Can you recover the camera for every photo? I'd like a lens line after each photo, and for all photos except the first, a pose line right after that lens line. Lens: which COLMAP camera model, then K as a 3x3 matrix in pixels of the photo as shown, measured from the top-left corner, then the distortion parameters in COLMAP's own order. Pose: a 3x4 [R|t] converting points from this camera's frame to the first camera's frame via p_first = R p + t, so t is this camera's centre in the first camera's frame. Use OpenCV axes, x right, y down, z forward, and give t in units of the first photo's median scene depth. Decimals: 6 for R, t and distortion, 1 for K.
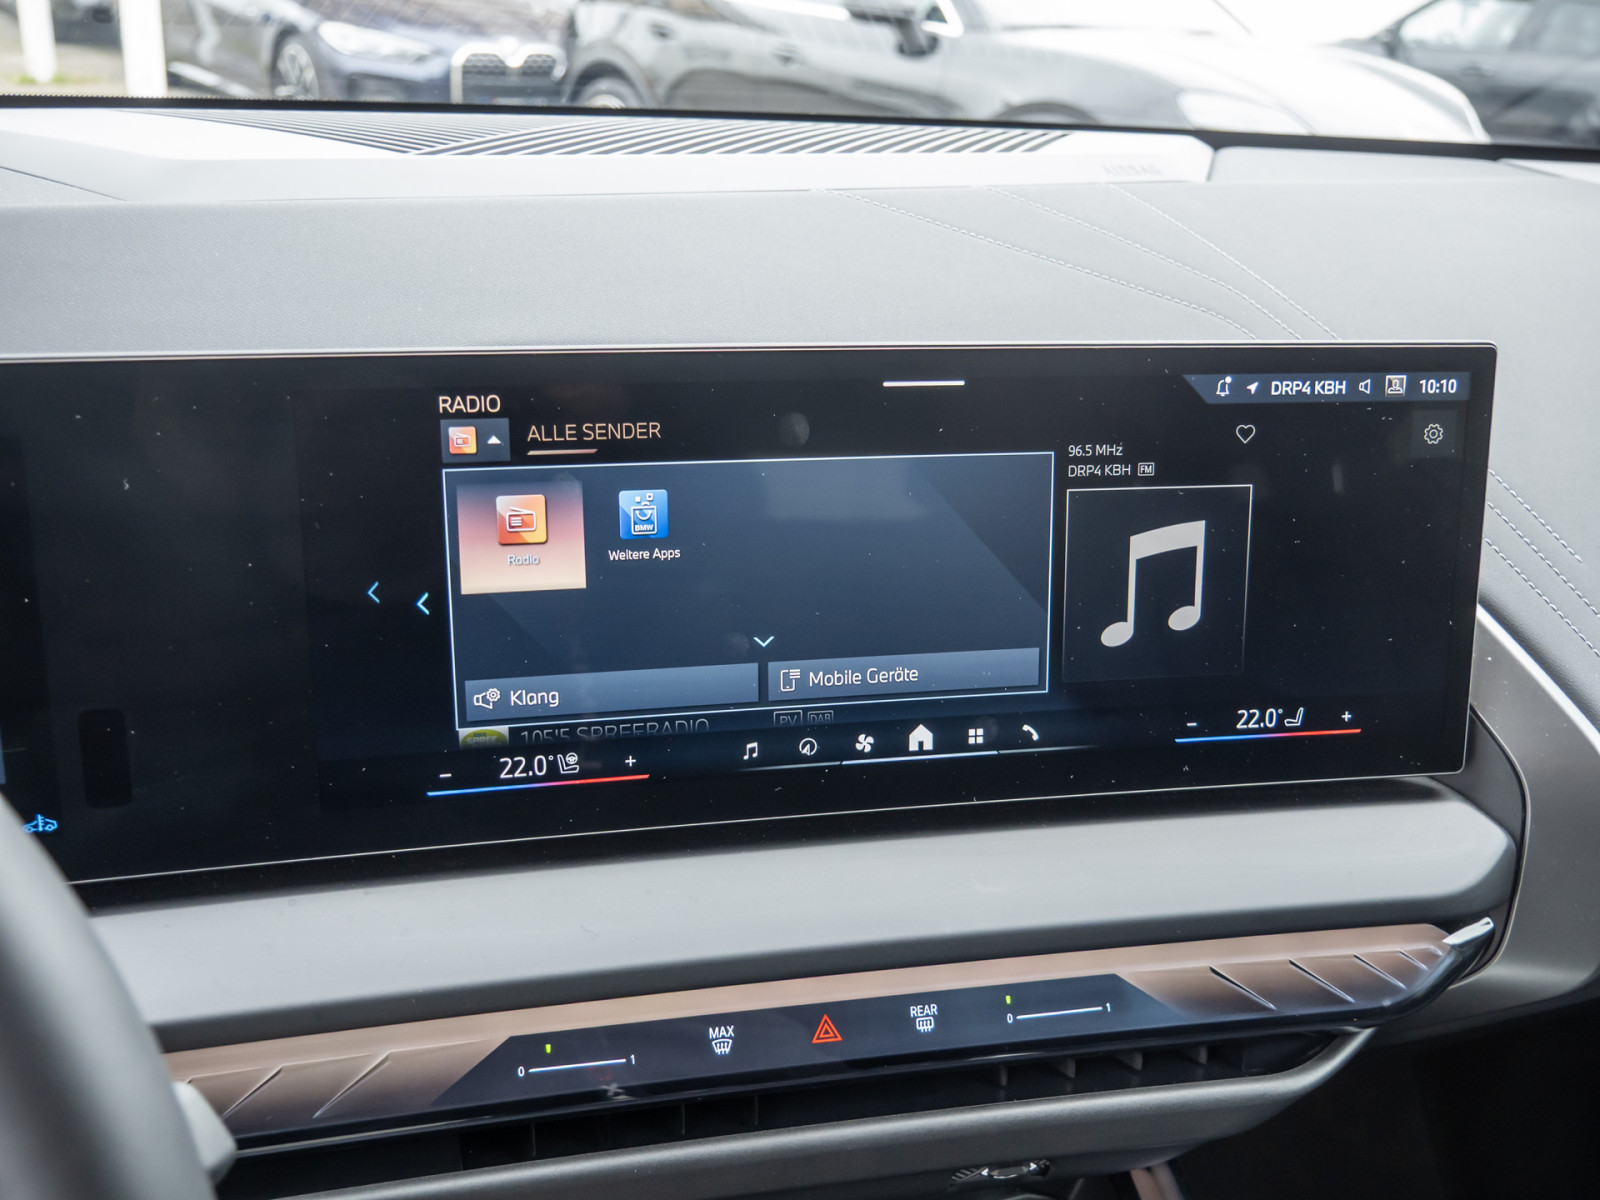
lens RADIAL K [[1526.0, 0, 799.8], [0, 1526.0, 623.2], [0, 0, 1]] dist [-0.016009, 0.002848]
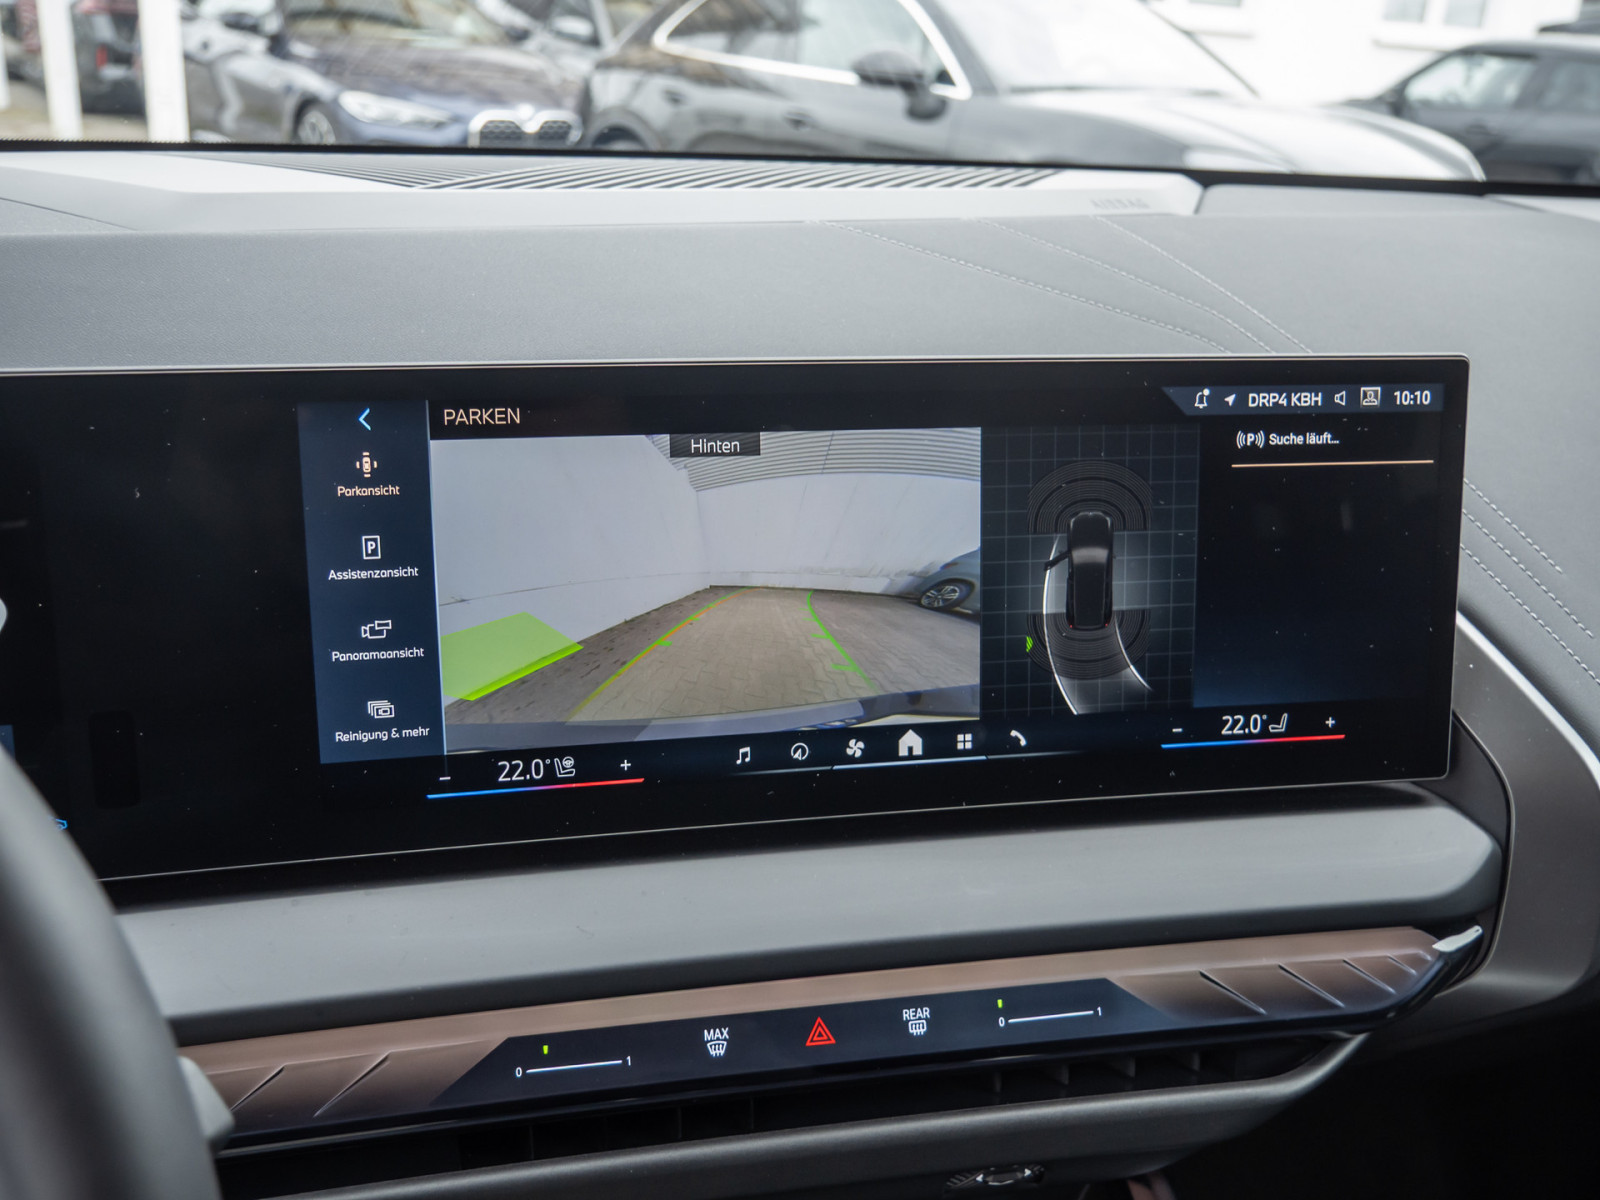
lens RADIAL K [[1526.0, 0, 799.8], [0, 1526.0, 623.2], [0, 0, 1]] dist [-0.016009, 0.002848]
pose [[0.999923, -0.006193, -0.010727, 0.016210], [0.005769, 0.999220, -0.039054, 0.033284], [0.010961, 0.038989, 0.999180, -0.023864]]
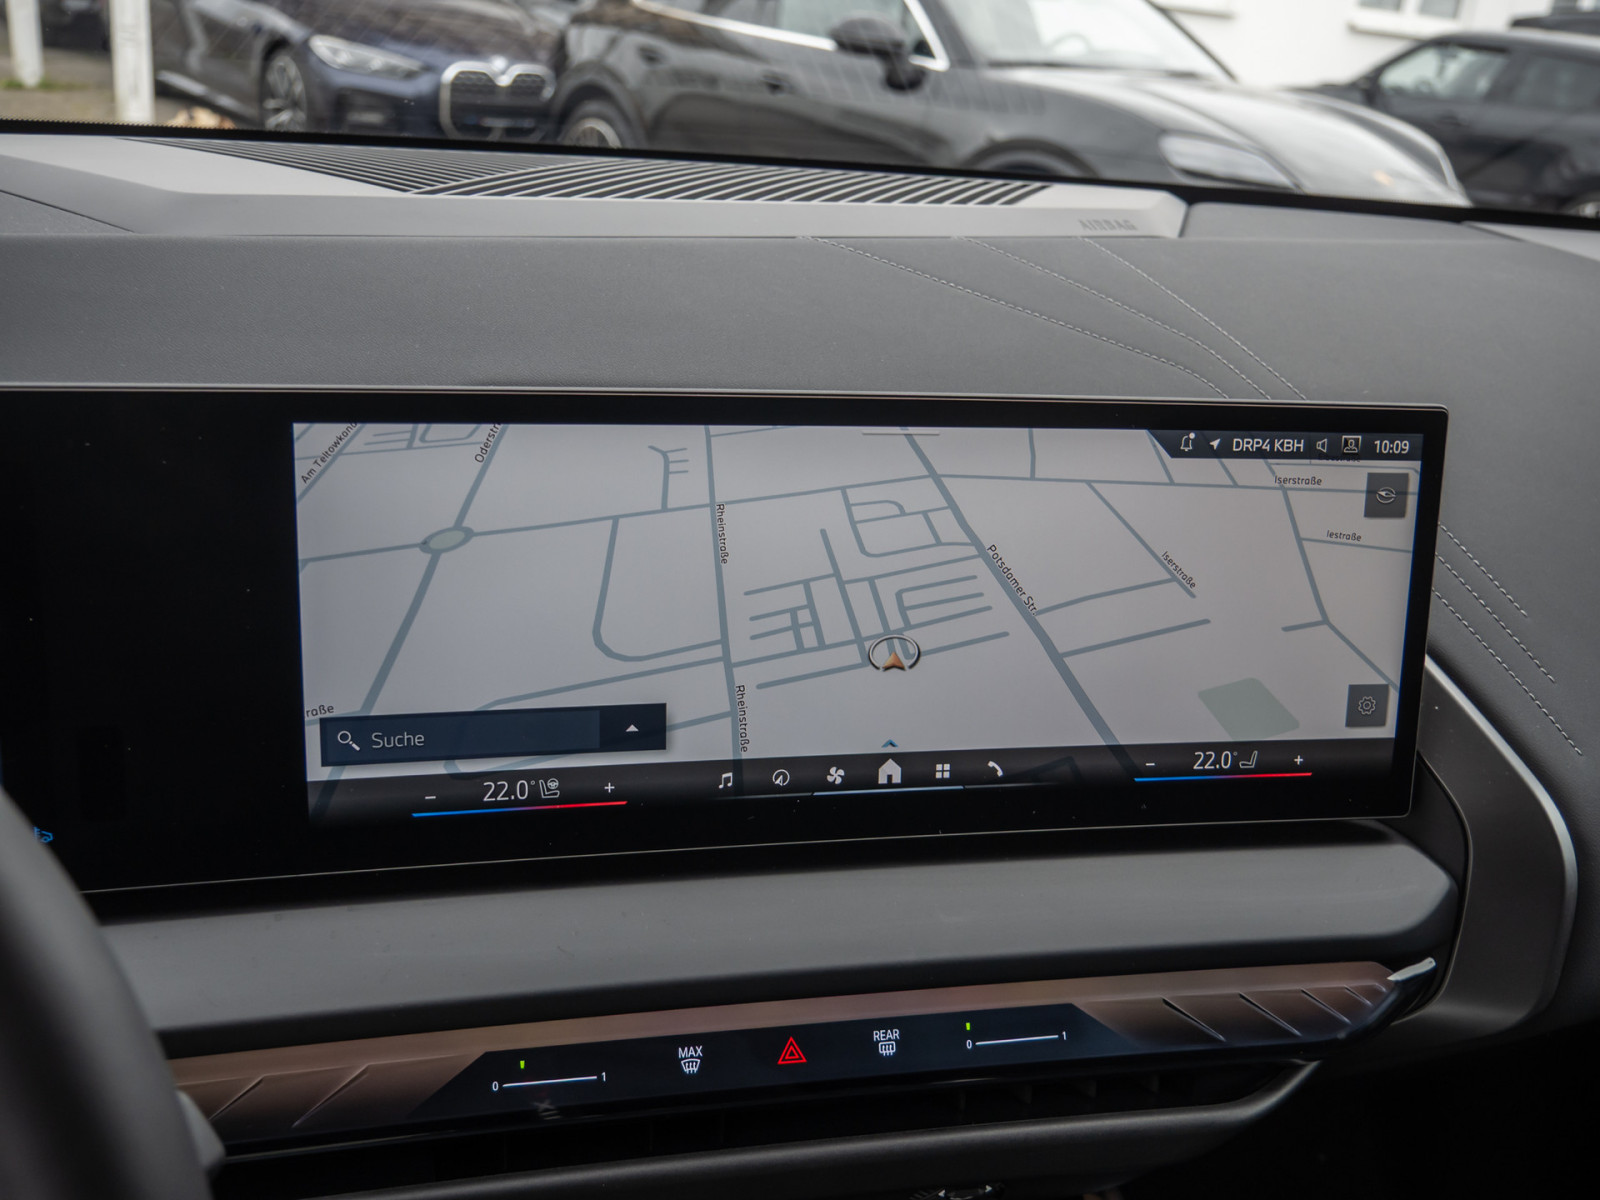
lens RADIAL K [[1524.0, 0, 800.8], [0, 1524.0, 624.8], [0, 0, 1]] dist [-0.013936, -0.007194]
pose [[0.999512, 0.025457, 0.018093, -0.002421], [-0.025201, 0.999581, -0.014239, -0.008055], [-0.018448, 0.013776, 0.999735, -0.035745]]
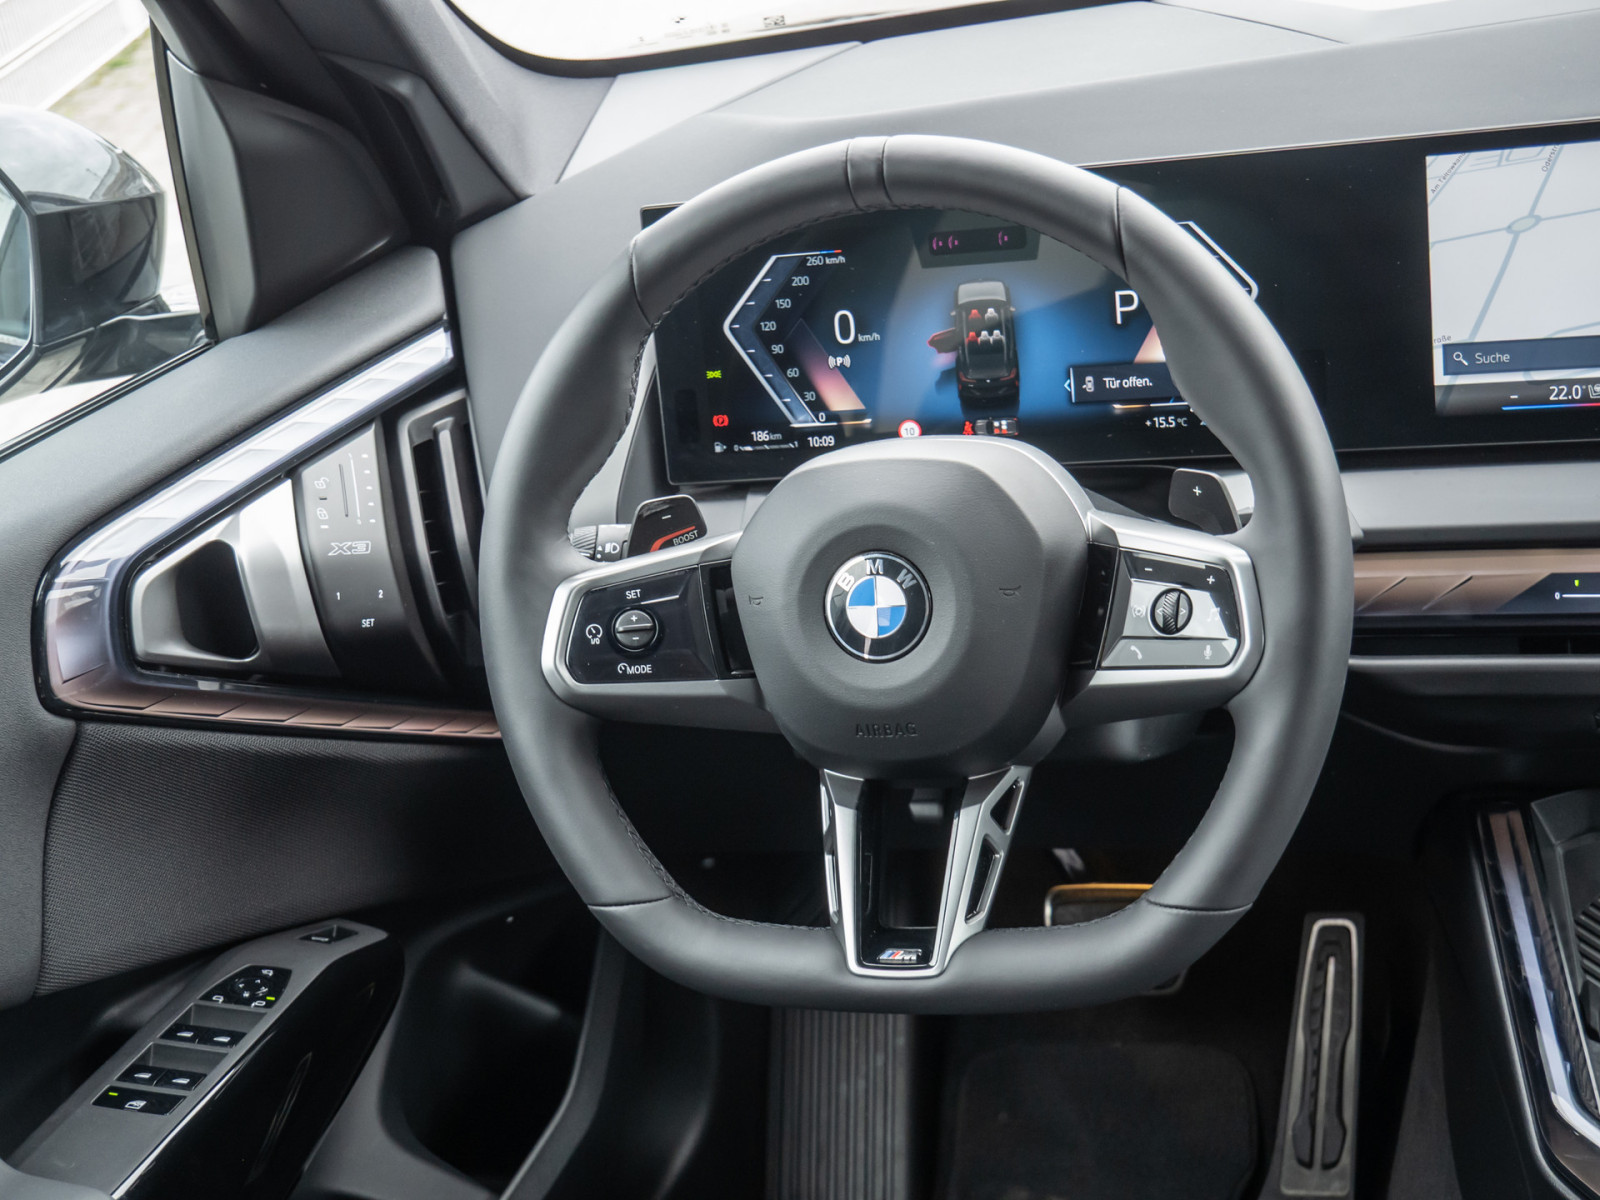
lens RADIAL K [[2320.7, 0, 800.0], [0, 2320.7, 600.0], [0, 0, 1]] dist [0.022789, 0.025403]
pose [[0.793389, 0.048225, -0.606801, 0.589252], [-0.037336, 0.998835, 0.030565, 0.238116], [0.607568, -0.001595, 0.794266, -1.230573]]
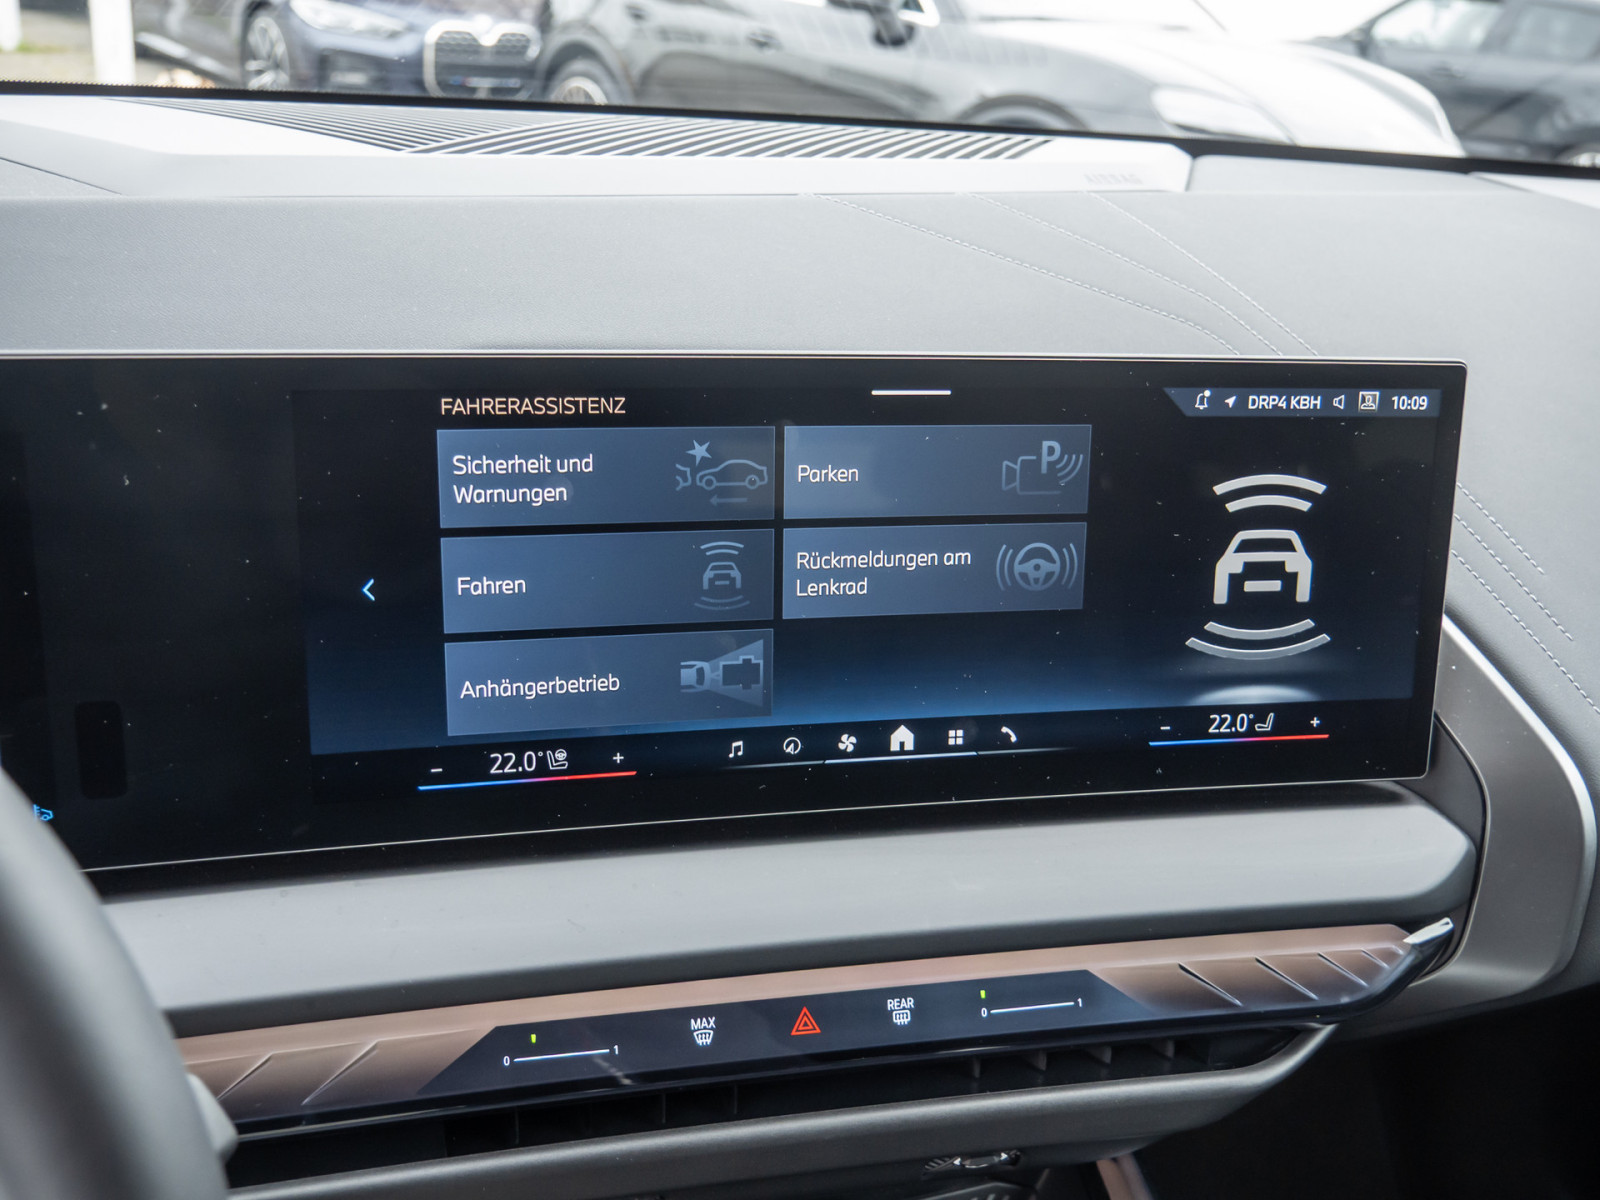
lens RADIAL K [[1526.0, 0, 799.8], [0, 1526.0, 623.2], [0, 0, 1]] dist [-0.016009, 0.002848]
pose [[0.999637, 0.014585, 0.022662, -0.013142], [-0.014801, 0.999847, 0.009371, -0.010206], [-0.022522, -0.009703, 0.999699, -0.019612]]
